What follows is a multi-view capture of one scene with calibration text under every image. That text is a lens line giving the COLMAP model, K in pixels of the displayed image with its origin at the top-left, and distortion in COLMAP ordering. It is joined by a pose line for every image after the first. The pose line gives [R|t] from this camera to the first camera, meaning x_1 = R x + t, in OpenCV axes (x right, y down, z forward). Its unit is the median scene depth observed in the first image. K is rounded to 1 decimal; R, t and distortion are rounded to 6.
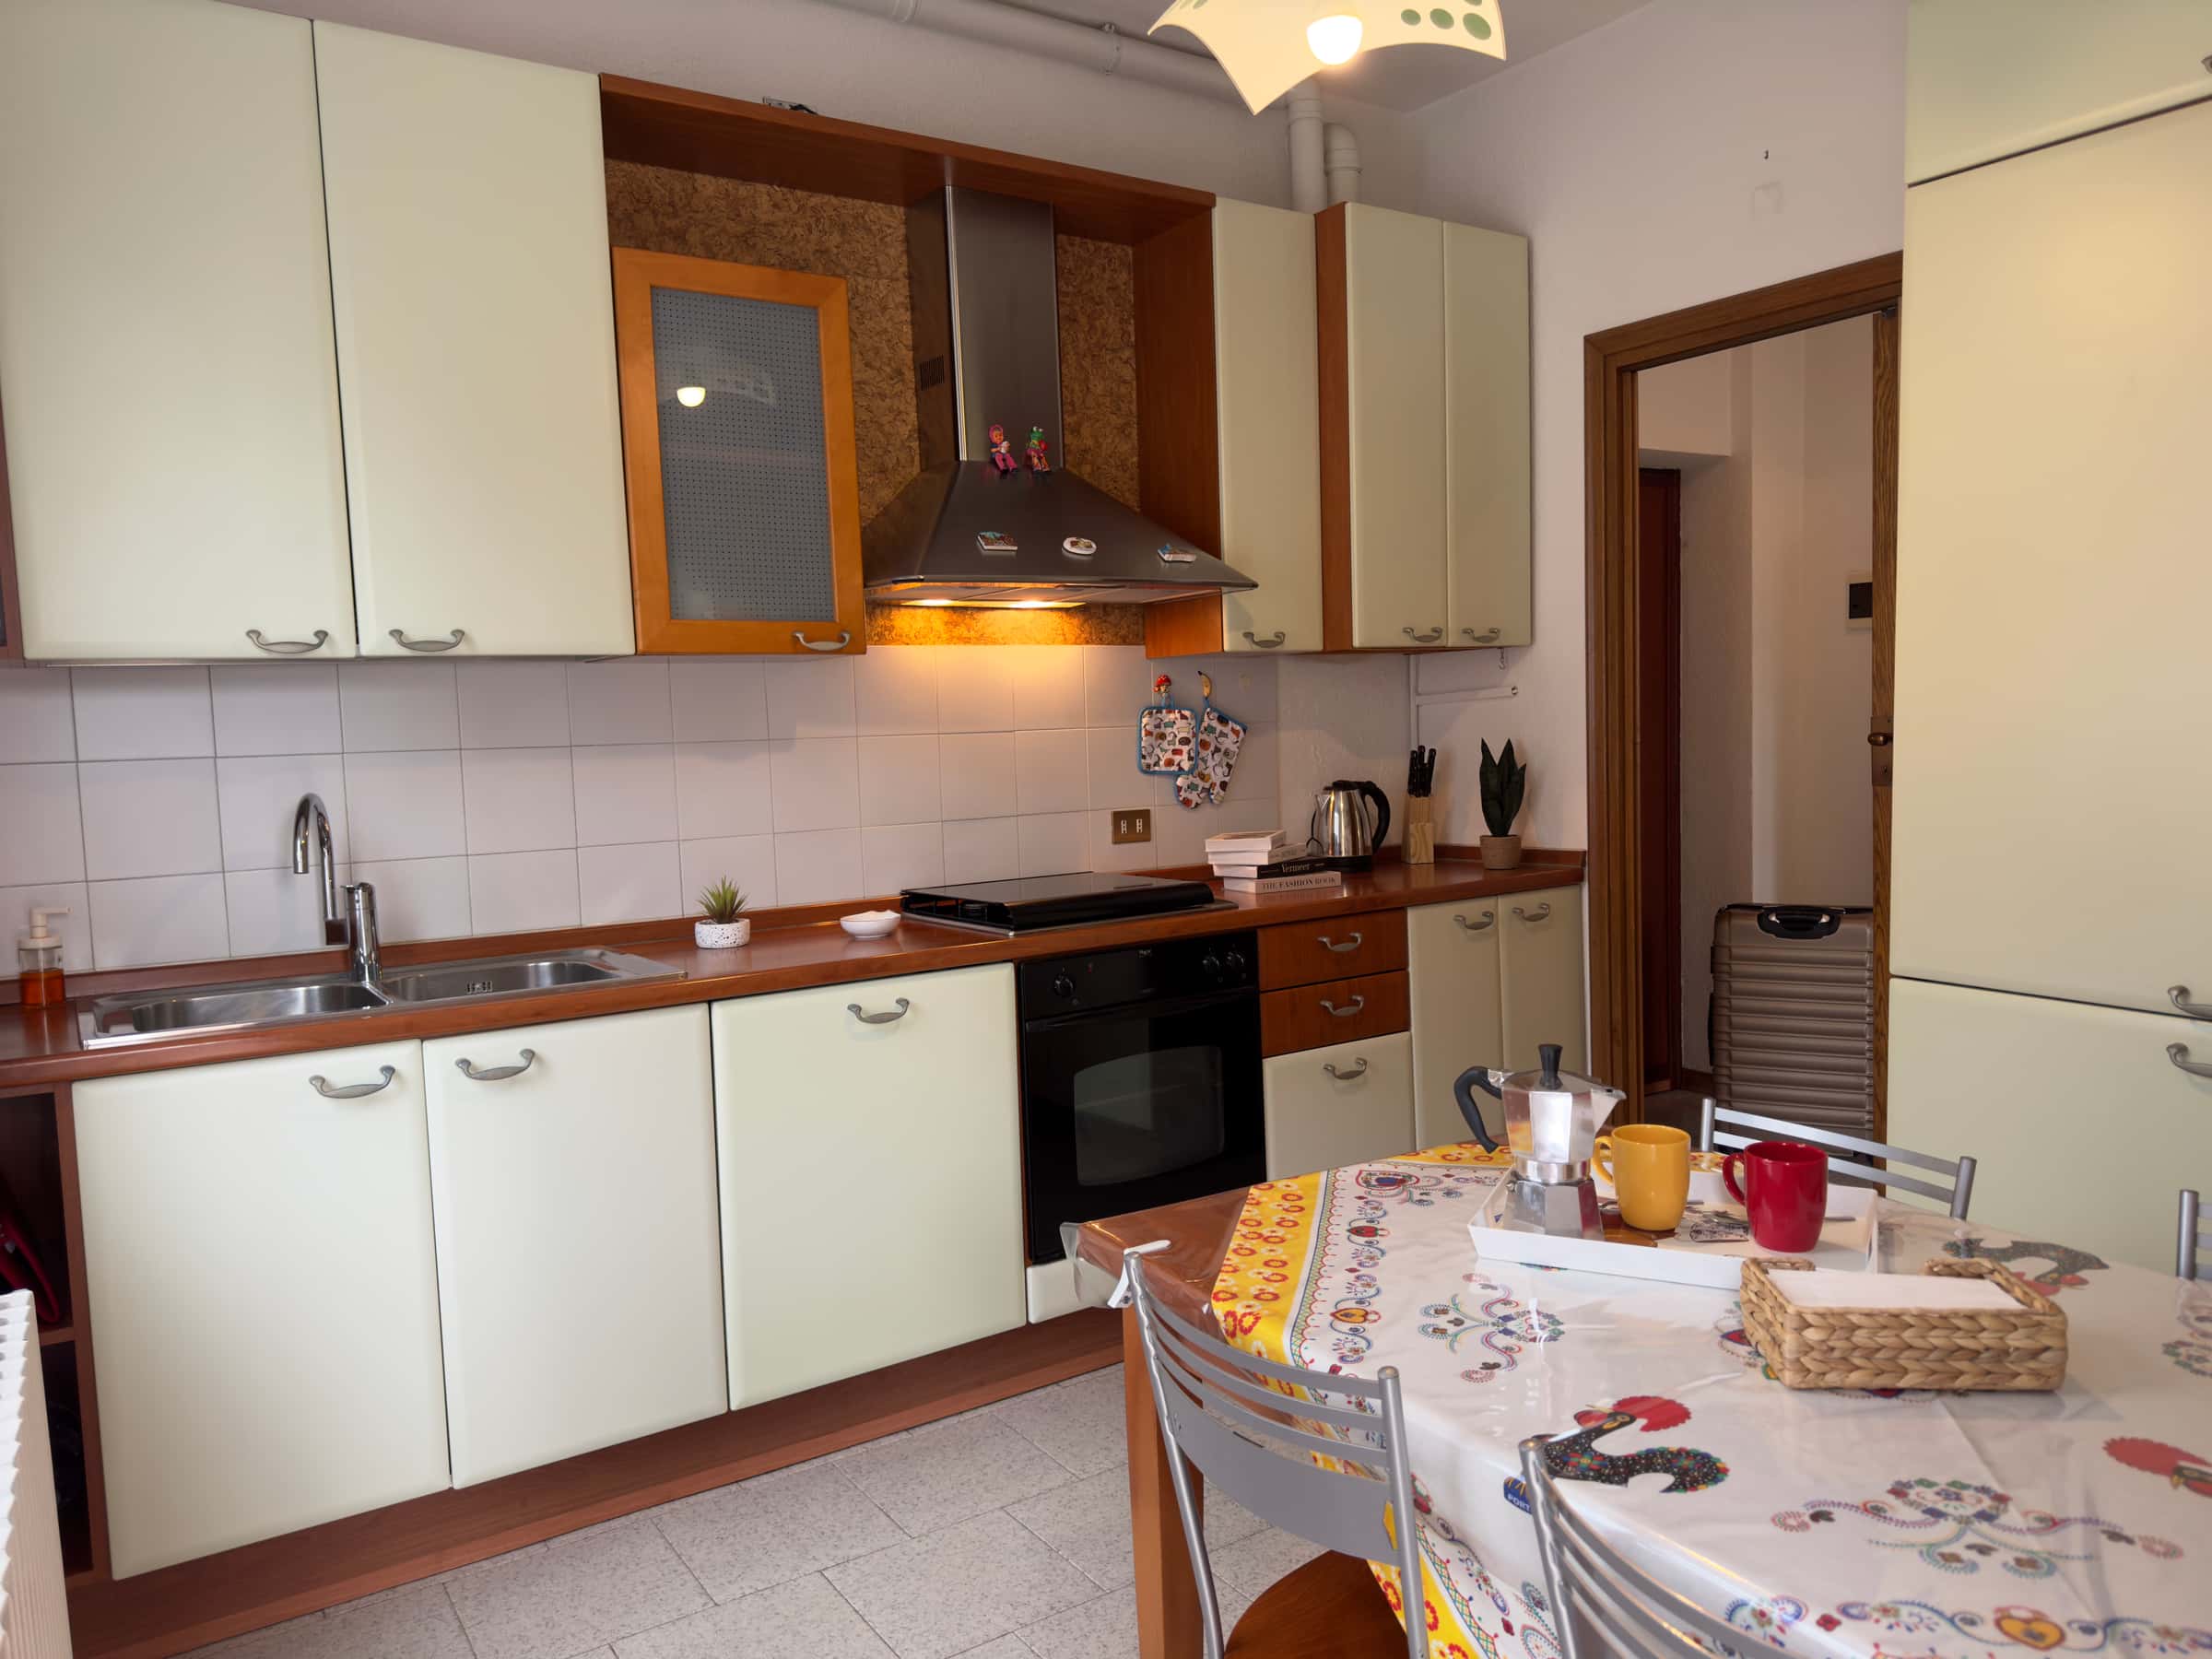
lens RADIAL K [[1578.5, 0, 1106.0], [0, 1578.5, 829.5], [0, 0, 1]] dist [0.007659, 0.002096]
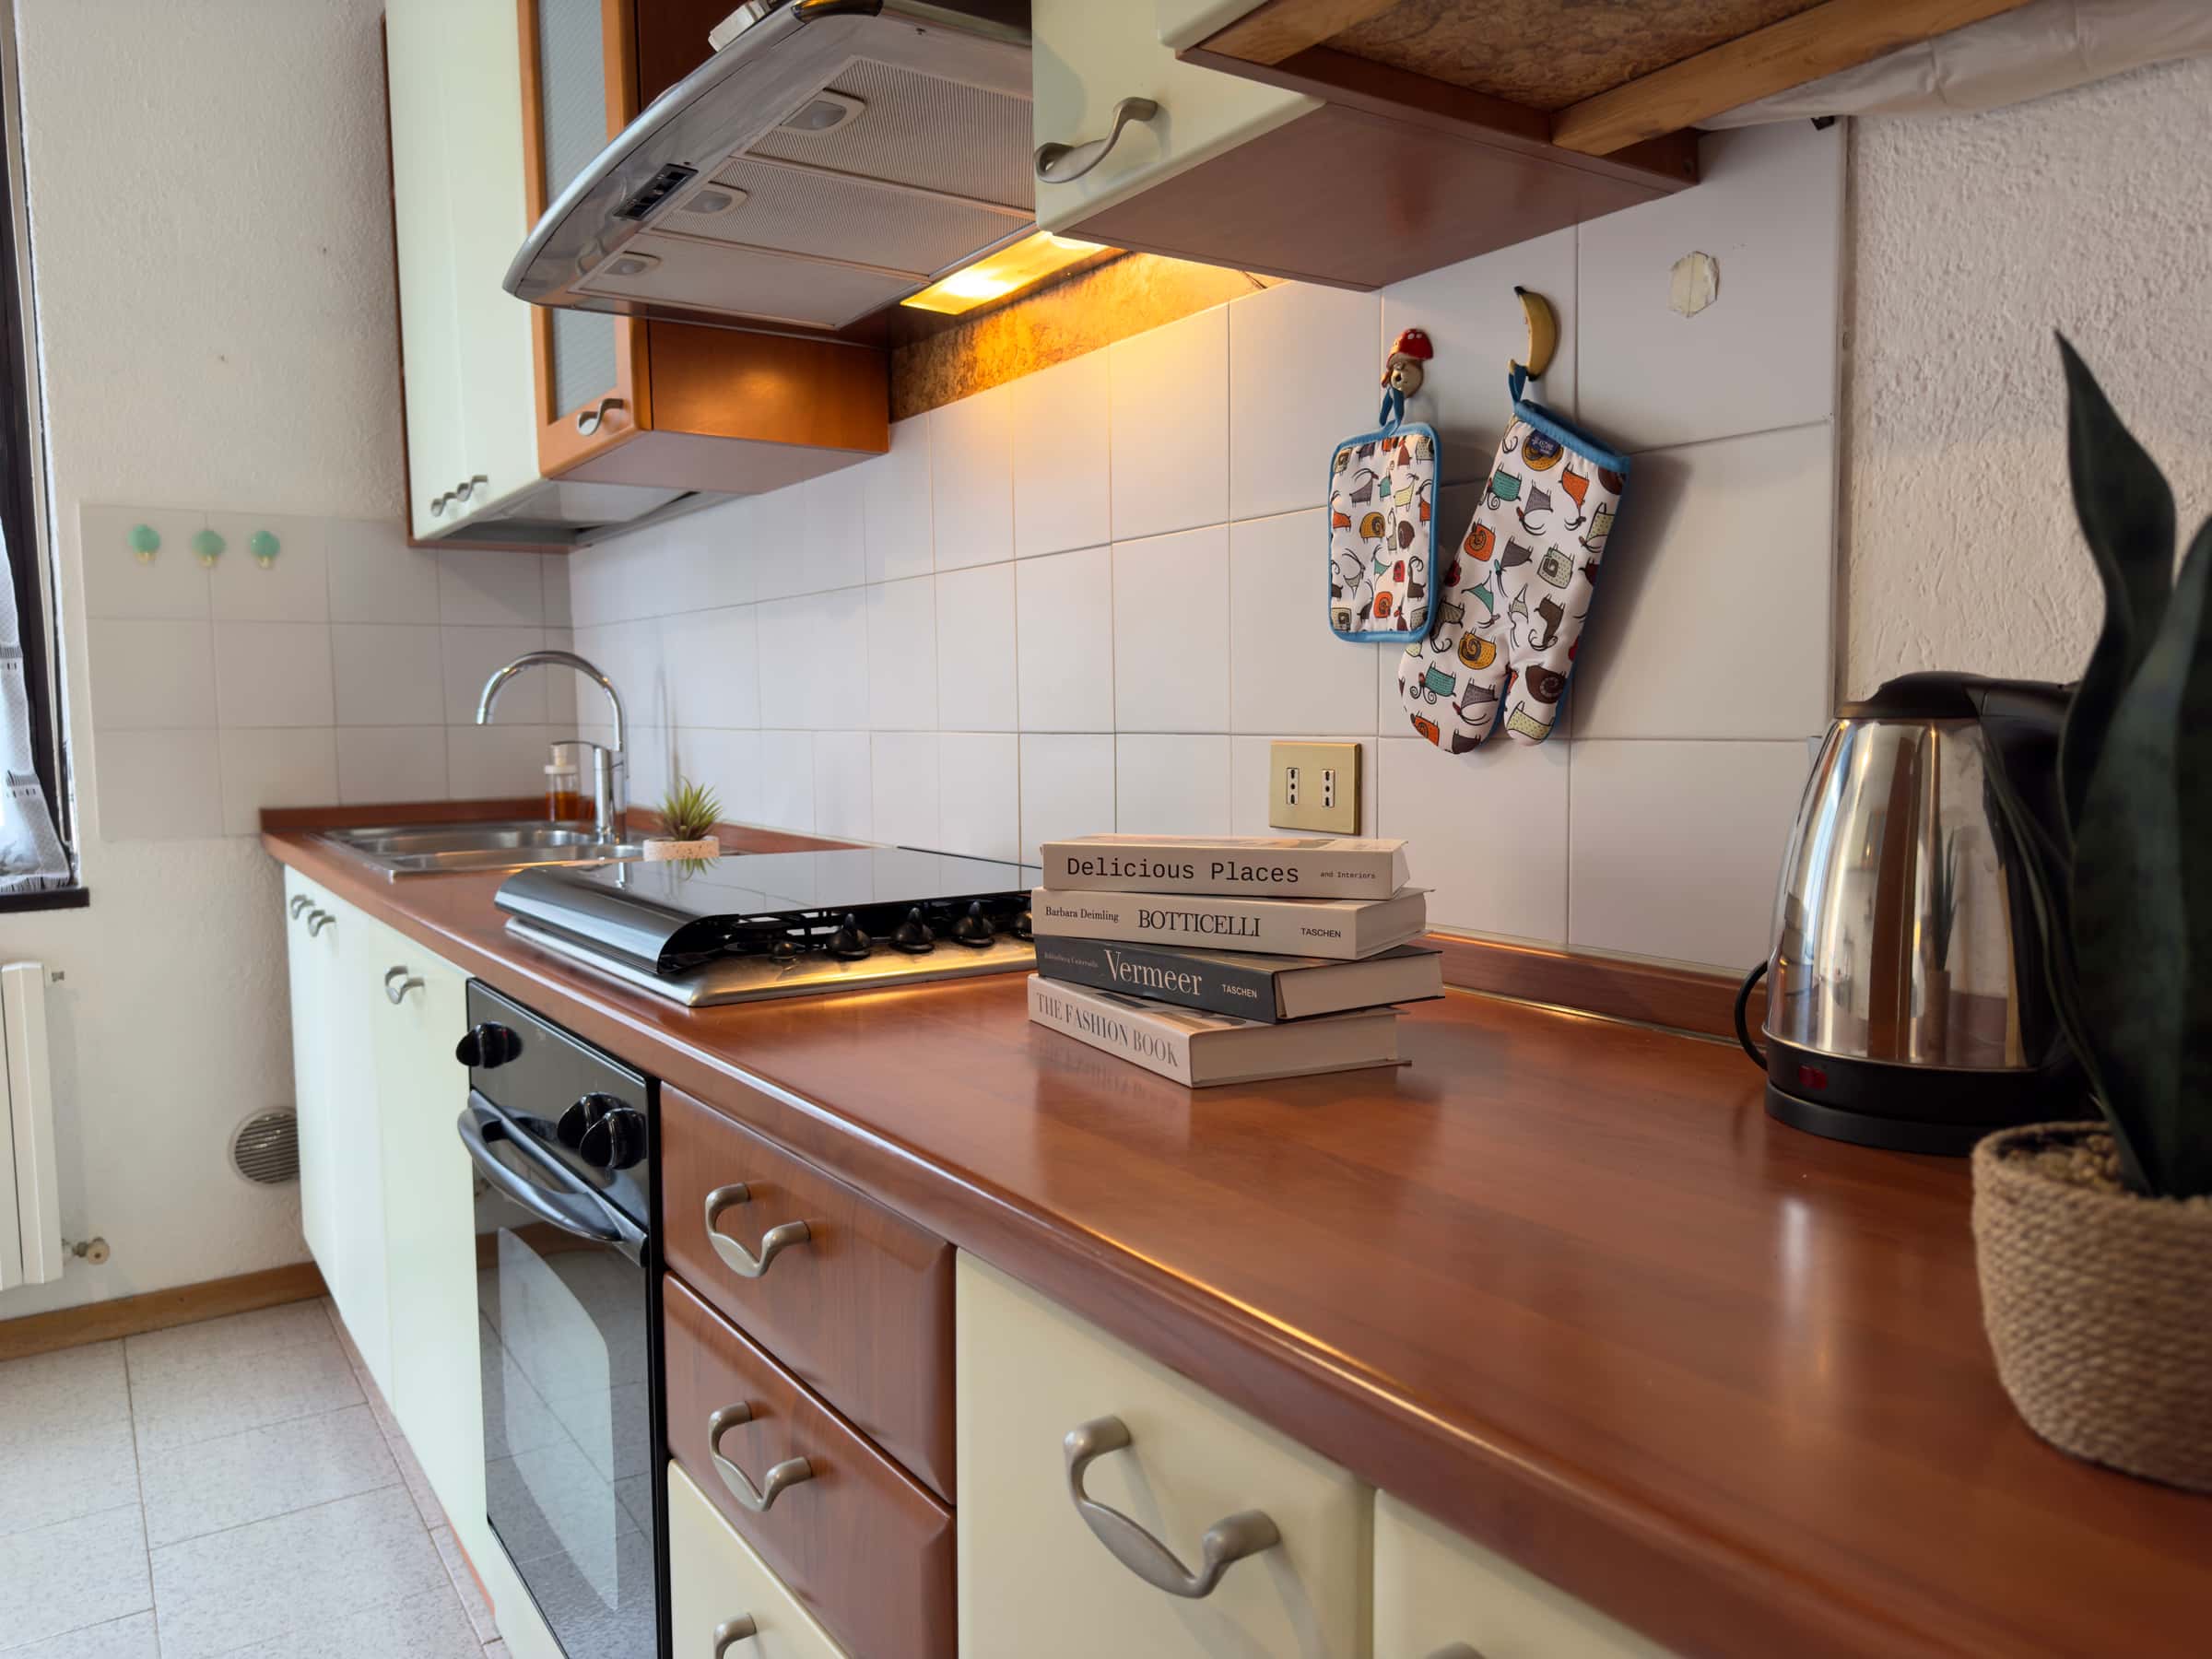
lens RADIAL K [[1565.2, 0, 1106.0], [0, 1565.2, 829.5], [0, 0, 1]] dist [0.098986, -0.001303]
pose [[-0.005239, 0.103852, -0.994579, 0.372442], [-0.067879, 0.992262, 0.103968, -0.026410], [0.997680, 0.068055, 0.001851, 0.950464]]
